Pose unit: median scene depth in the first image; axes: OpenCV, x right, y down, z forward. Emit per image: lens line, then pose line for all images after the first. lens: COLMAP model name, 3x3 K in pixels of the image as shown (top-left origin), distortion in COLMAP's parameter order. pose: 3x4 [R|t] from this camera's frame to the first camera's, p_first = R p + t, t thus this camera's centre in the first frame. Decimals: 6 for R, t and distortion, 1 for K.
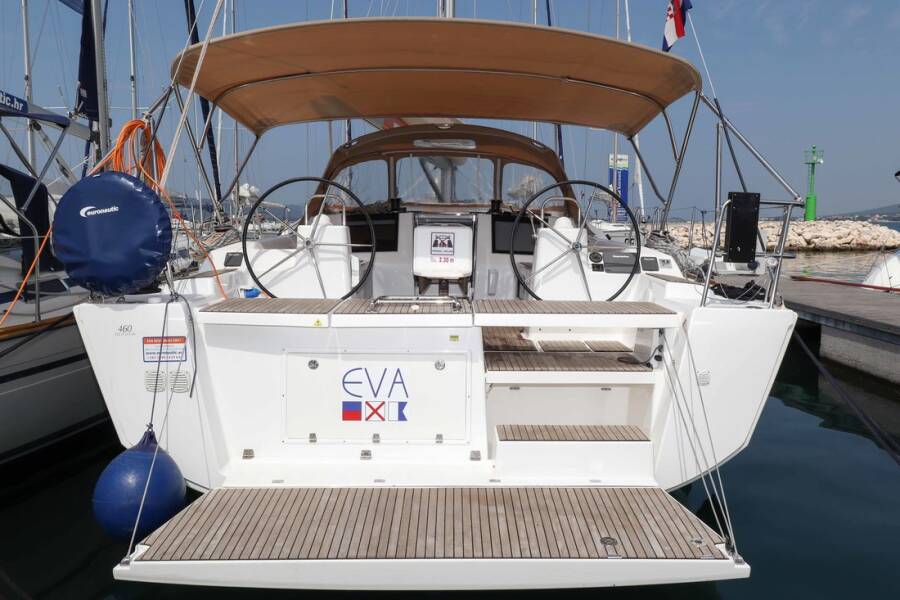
lens RADIAL K [[721.7, 0, 454.8], [0, 721.7, 299.5], [0, 0, 1]] dist [0.009728, -0.003673]
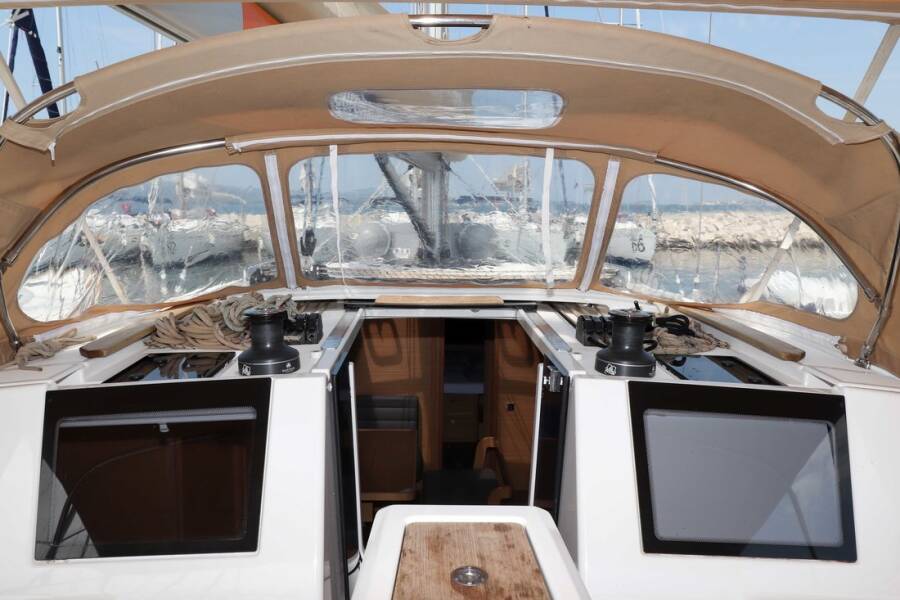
lens RADIAL K [[721.7, 0, 440.4], [0, 721.7, 307.5], [0, 0, 1]] dist [0.009728, -0.003673]
pose [[0.999887, -0.003969, 0.014524, -0.019118], [0.003496, 0.999467, 0.032461, -0.141661], [-0.014645, -0.032407, 0.999367, 0.685047]]
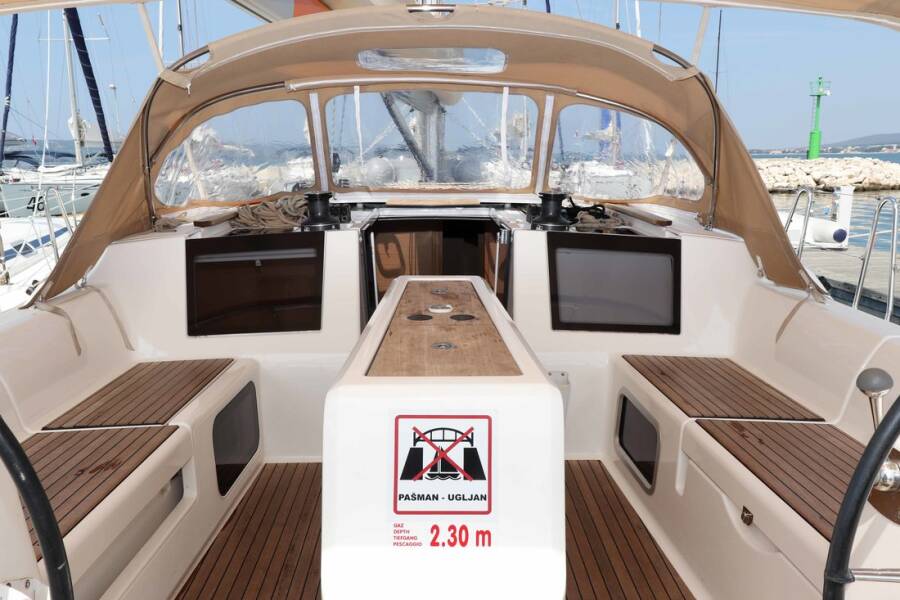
lens RADIAL K [[721.7, 0, 456.9], [0, 721.7, 295.0], [0, 0, 1]] dist [0.009728, -0.003673]
pose [[0.999469, -0.016829, 0.027904, -0.012608], [0.014565, 0.996732, 0.079458, -0.106388], [-0.029150, -0.079009, 0.996448, 0.536676]]
